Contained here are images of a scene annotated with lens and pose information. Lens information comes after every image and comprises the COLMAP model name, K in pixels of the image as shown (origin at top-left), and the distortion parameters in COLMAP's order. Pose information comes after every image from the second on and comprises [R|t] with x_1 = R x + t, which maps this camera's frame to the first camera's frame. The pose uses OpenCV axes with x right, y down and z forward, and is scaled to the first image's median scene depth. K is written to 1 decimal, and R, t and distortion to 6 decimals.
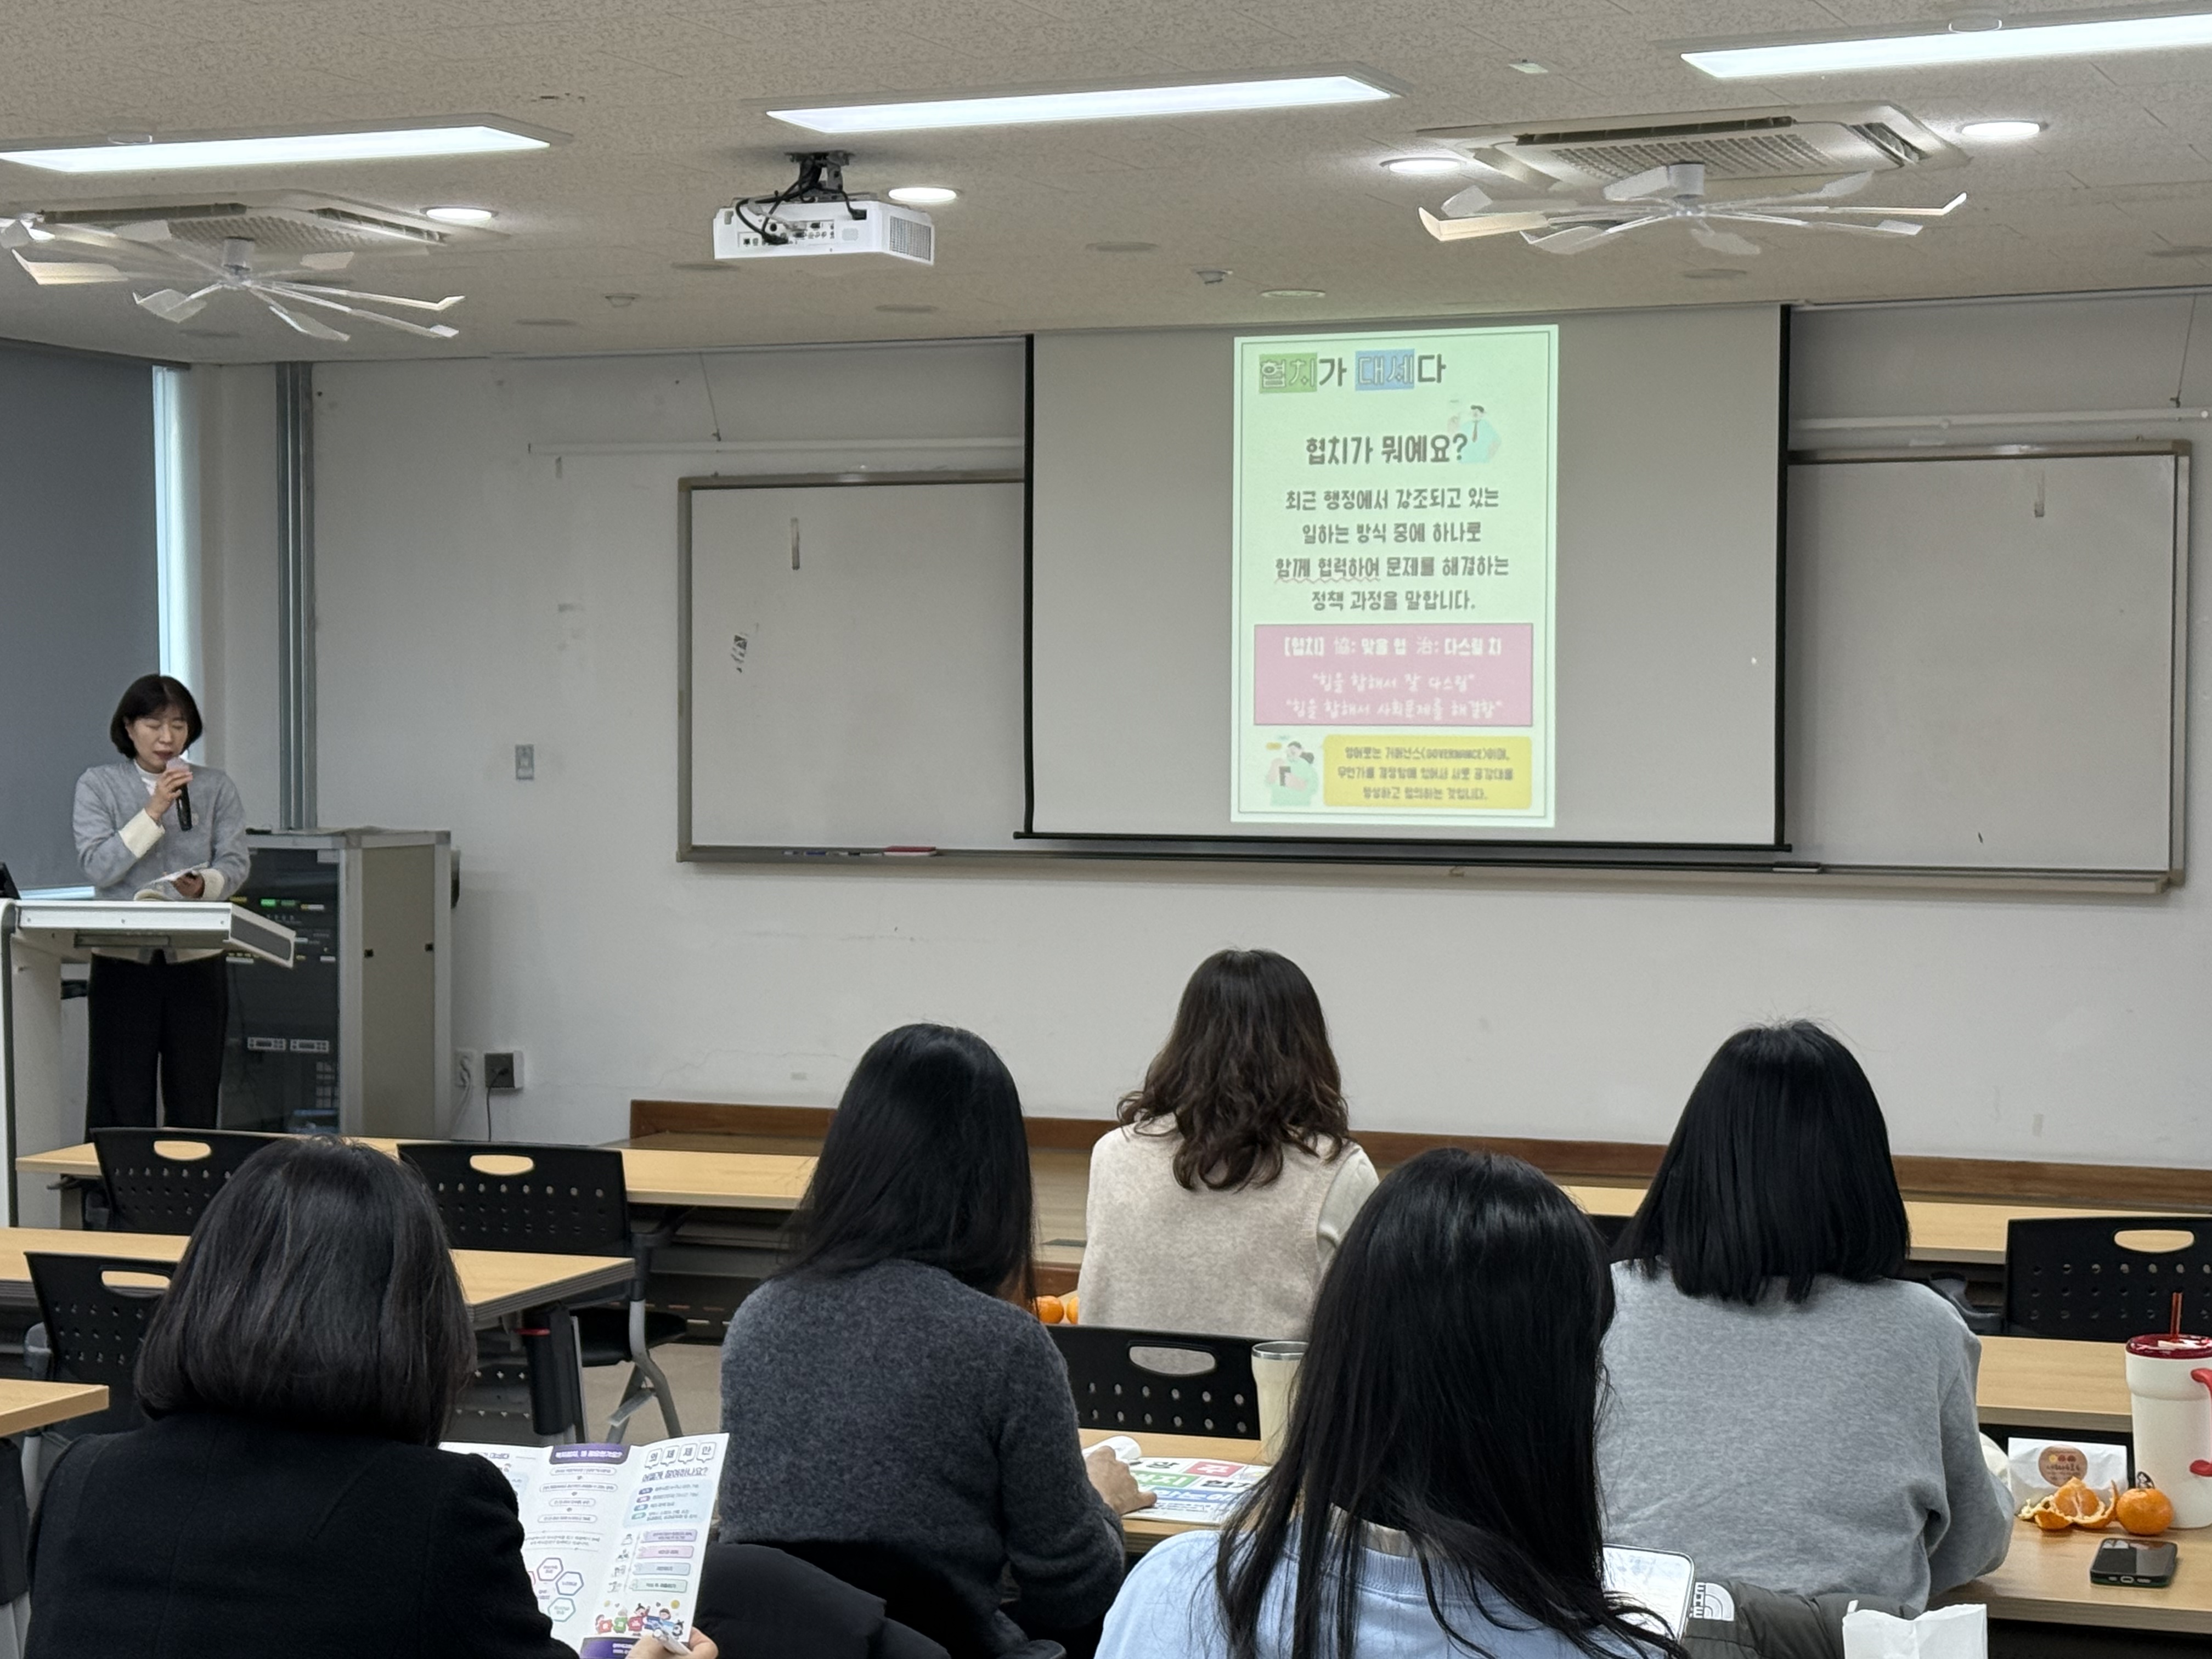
lens RADIAL K [[4103.9, 0, 1094.1], [0, 4103.9, 757.1], [0, 0, 1]] dist [0.221513, 0.000000]
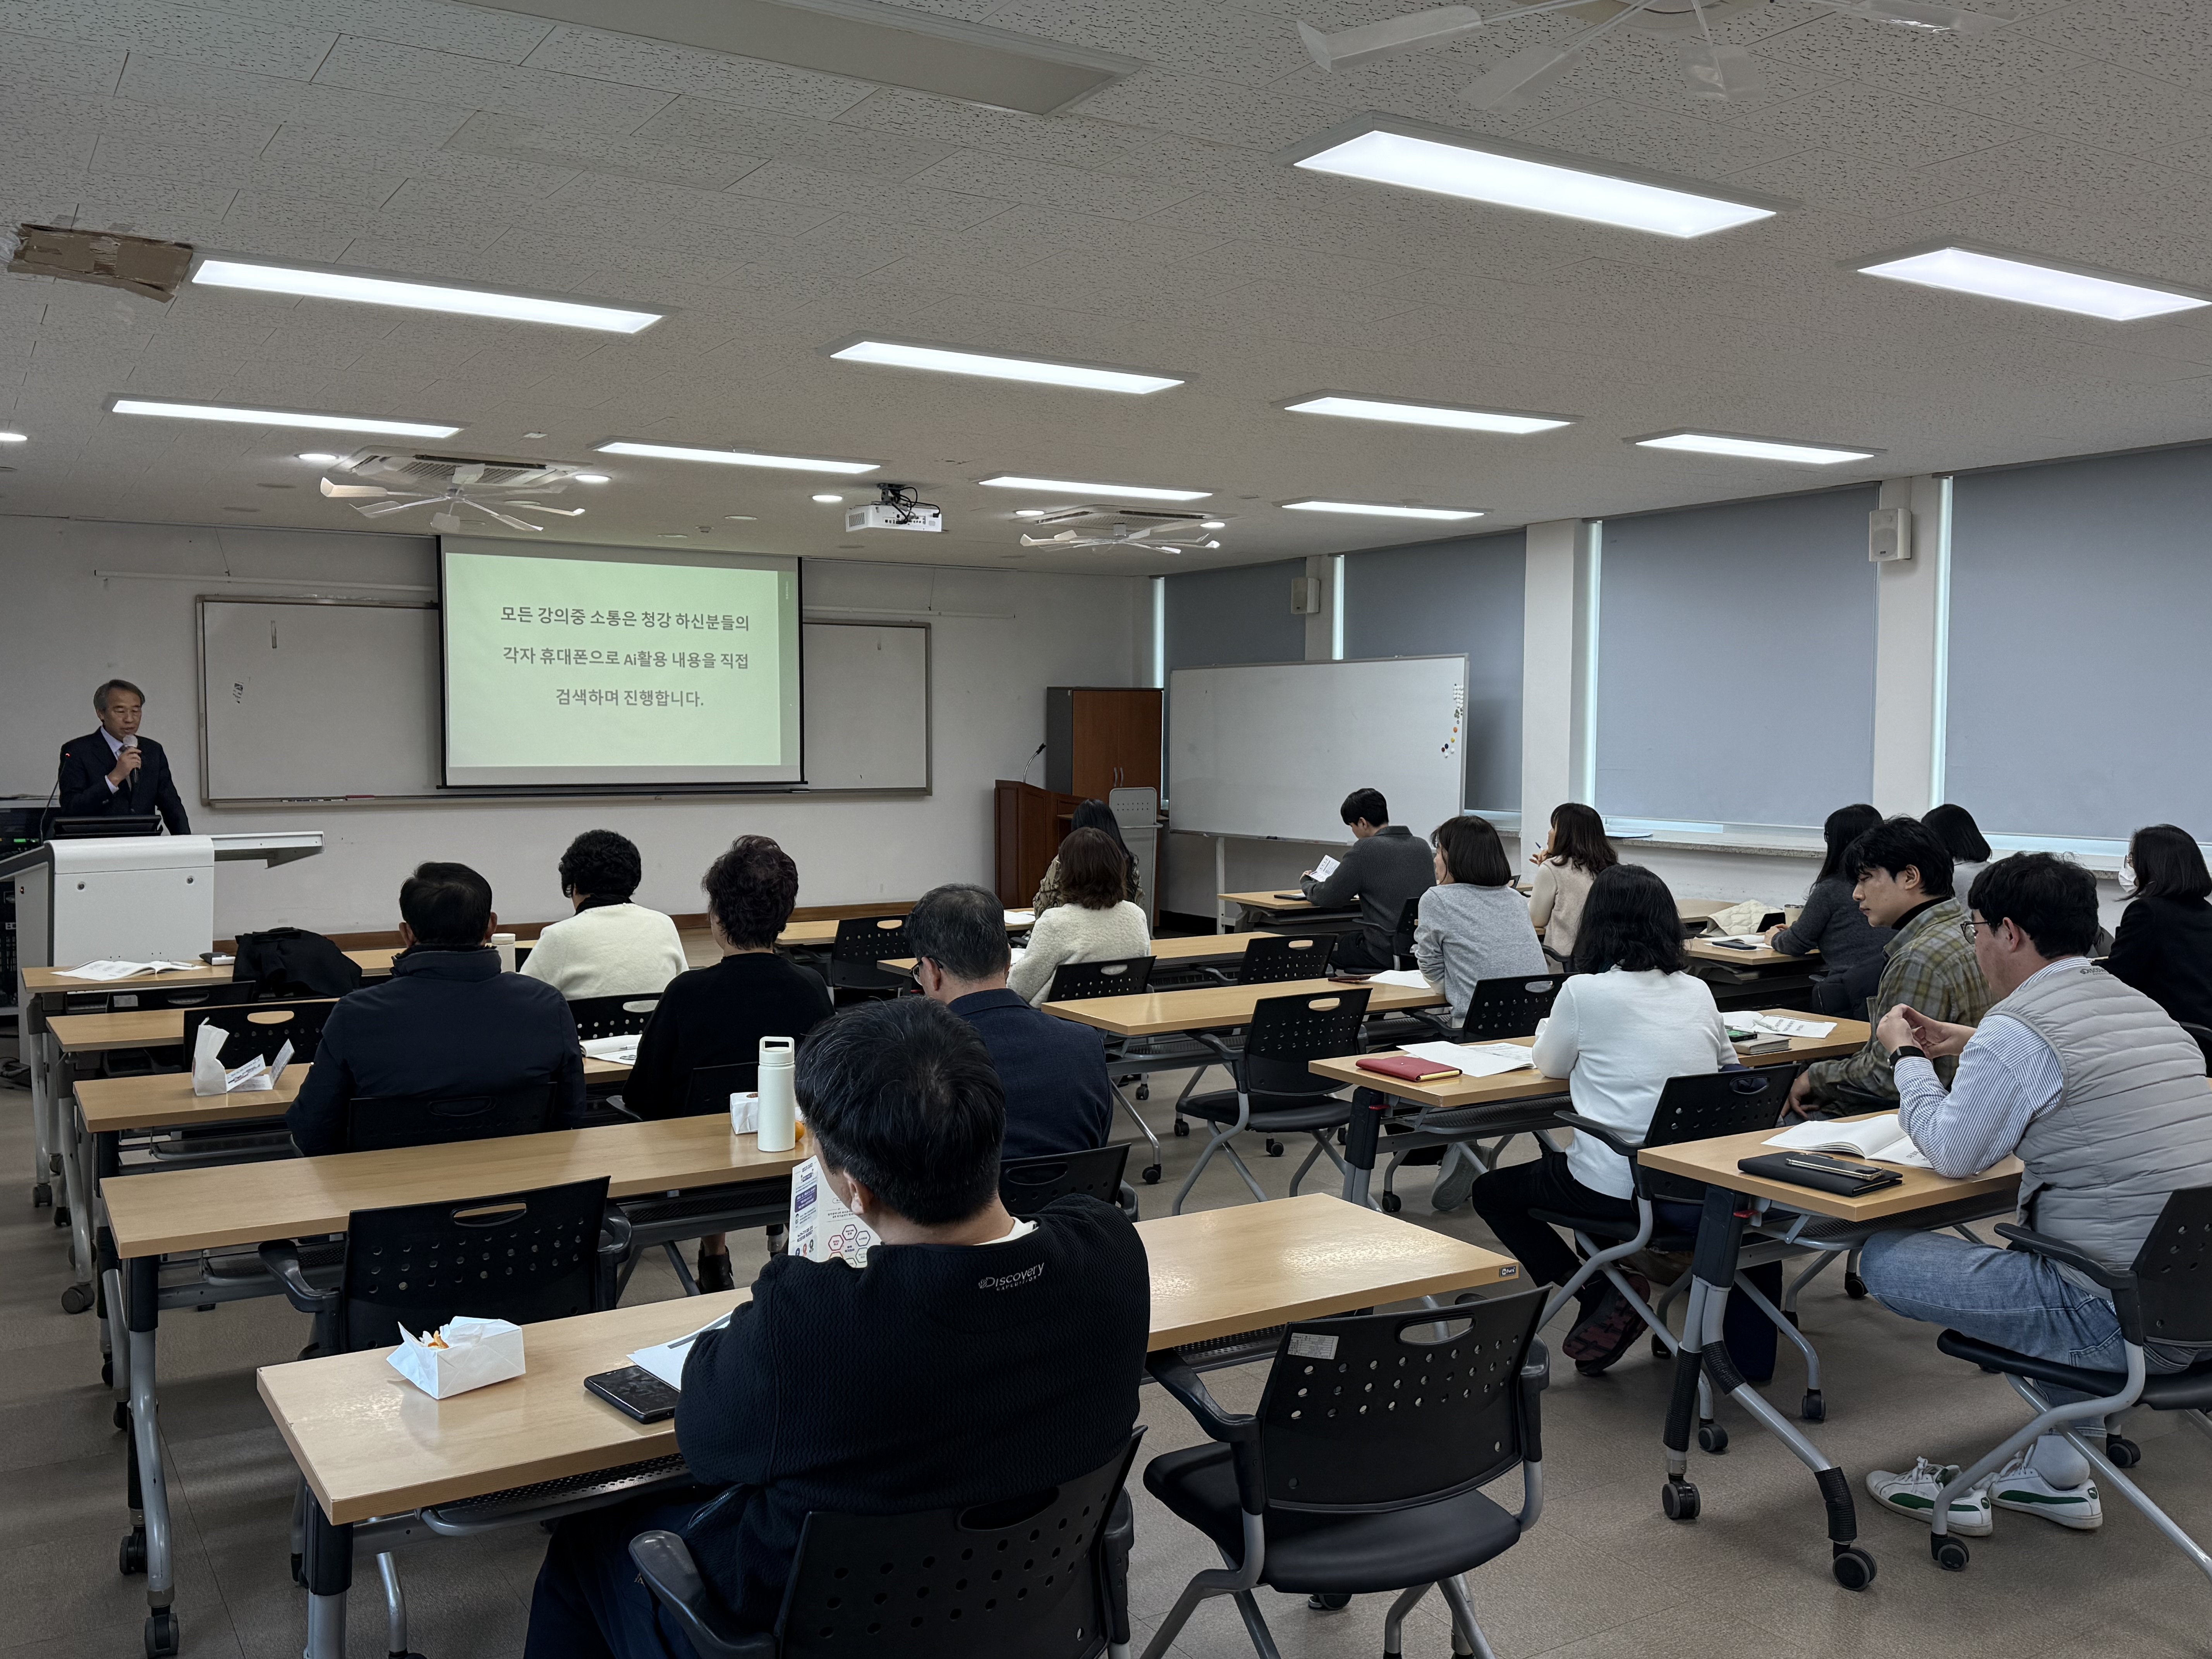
lens RADIAL K [[1910.9, 0, 1108.2], [0, 1910.9, 889.6], [0, 0, 1]] dist [0.062885, -0.099796]
pose [[0.570213, -0.069444, 0.818556, -0.676822], [0.008245, 0.996854, 0.078826, -0.002797], [-0.821455, -0.038199, 0.568992, 0.217670]]
